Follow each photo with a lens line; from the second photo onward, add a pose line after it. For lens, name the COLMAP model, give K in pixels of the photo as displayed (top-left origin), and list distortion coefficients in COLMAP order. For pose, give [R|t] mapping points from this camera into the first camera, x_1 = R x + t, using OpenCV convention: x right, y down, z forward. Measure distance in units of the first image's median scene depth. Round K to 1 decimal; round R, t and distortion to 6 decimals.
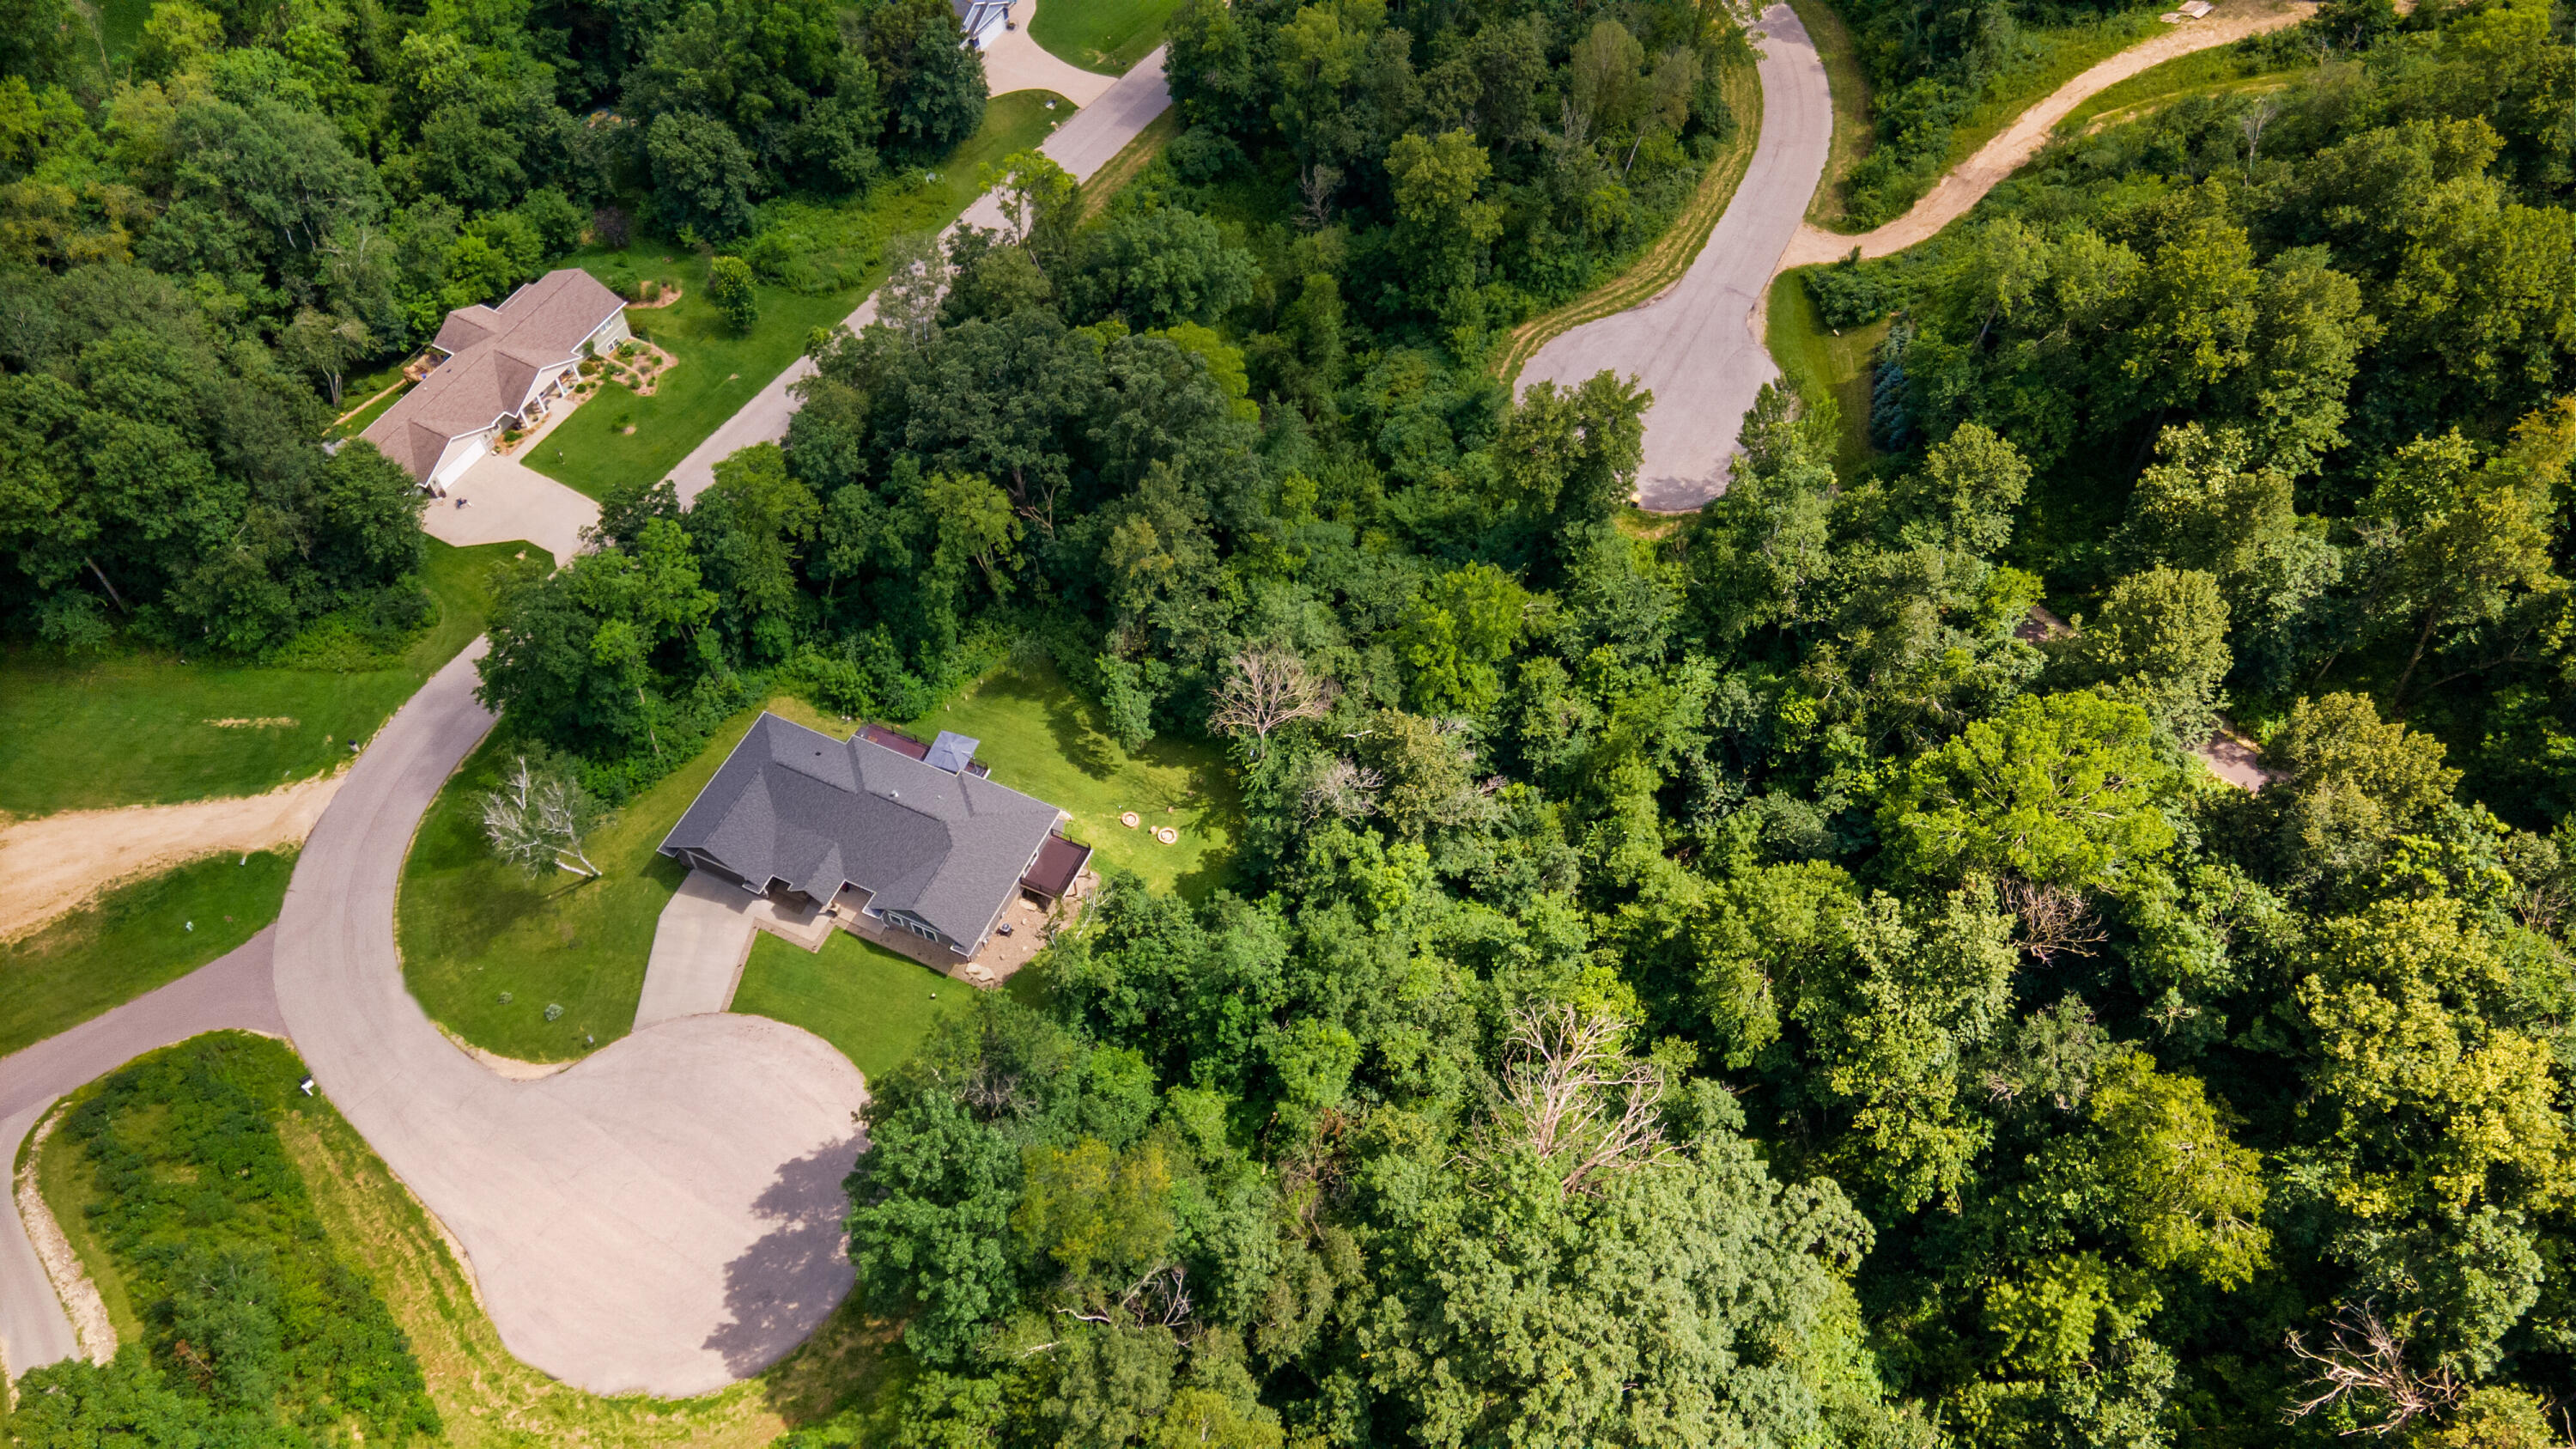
lens RADIAL K [[1880.0, 0, 1288.0], [0, 1880.0, 724.5], [0, 0, 1]] dist [0.043511, 0.005410]
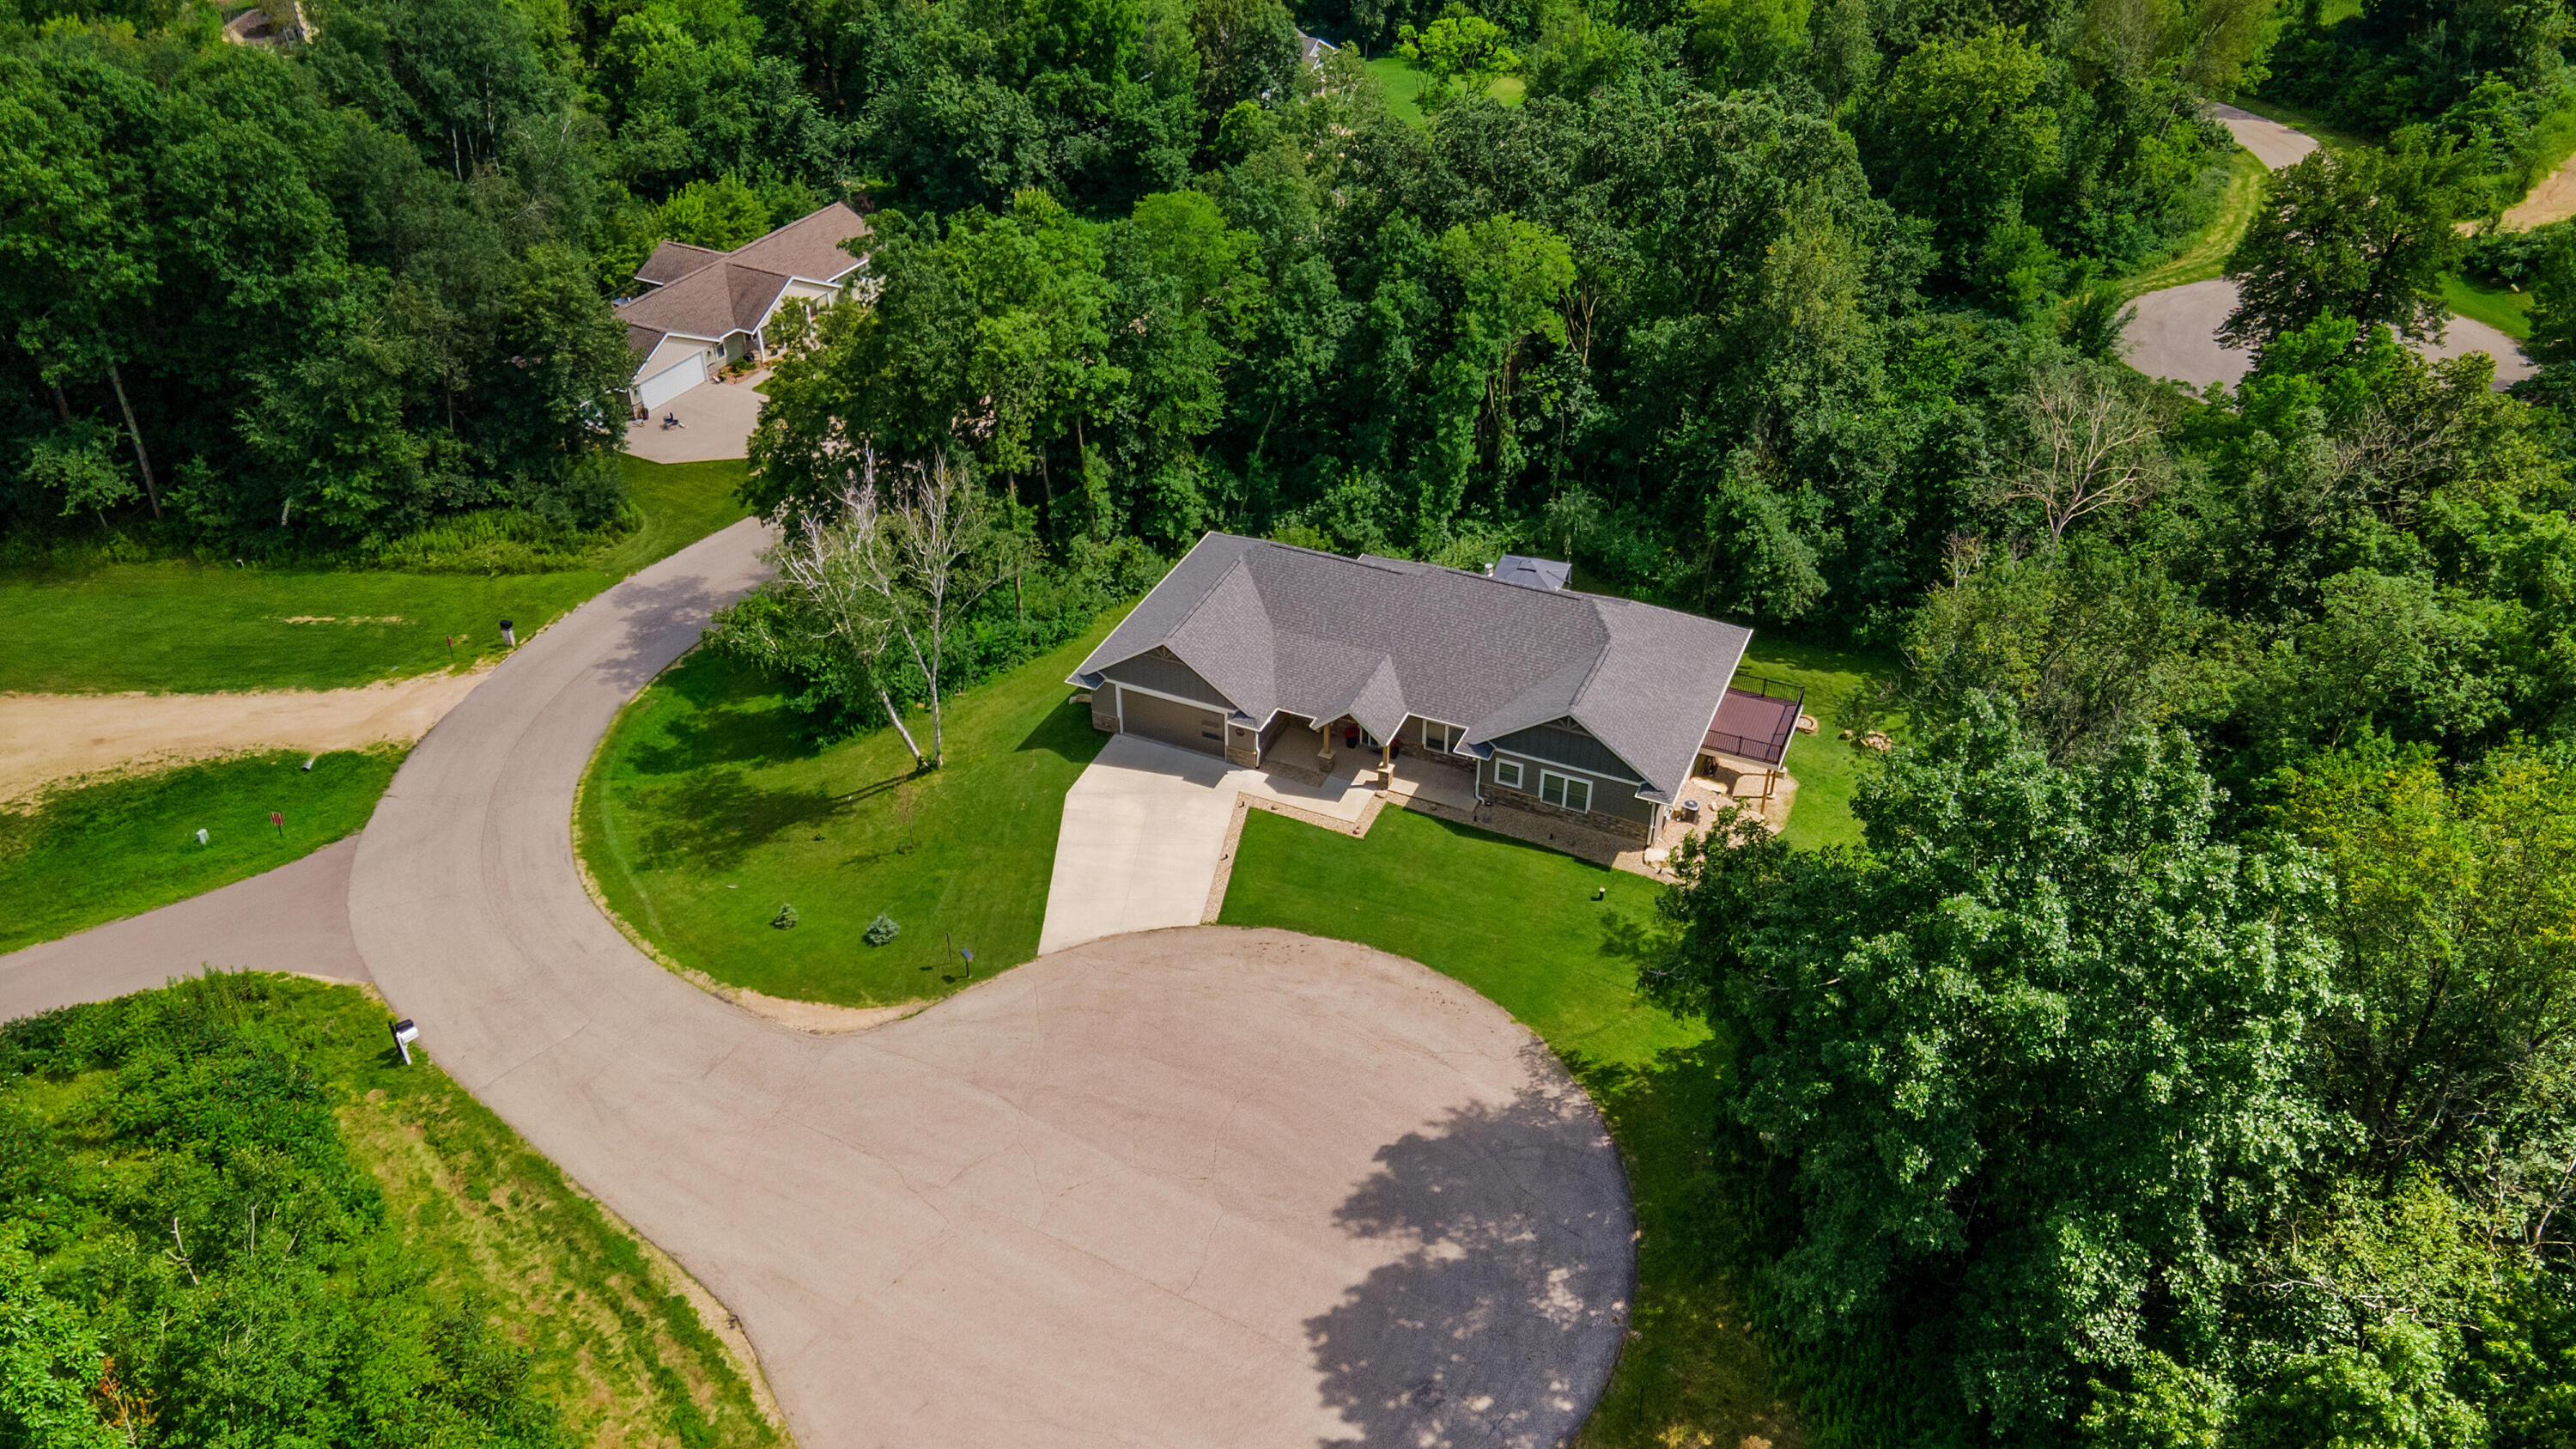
lens RADIAL K [[1880.0, 0, 1288.0], [0, 1880.0, 724.5], [0, 0, 1]] dist [0.043511, 0.005410]
pose [[0.999798, -0.005748, 0.019248, -0.276207], [0.011787, 0.943756, -0.330434, 0.263728], [-0.016266, 0.330594, 0.943633, 0.471037]]
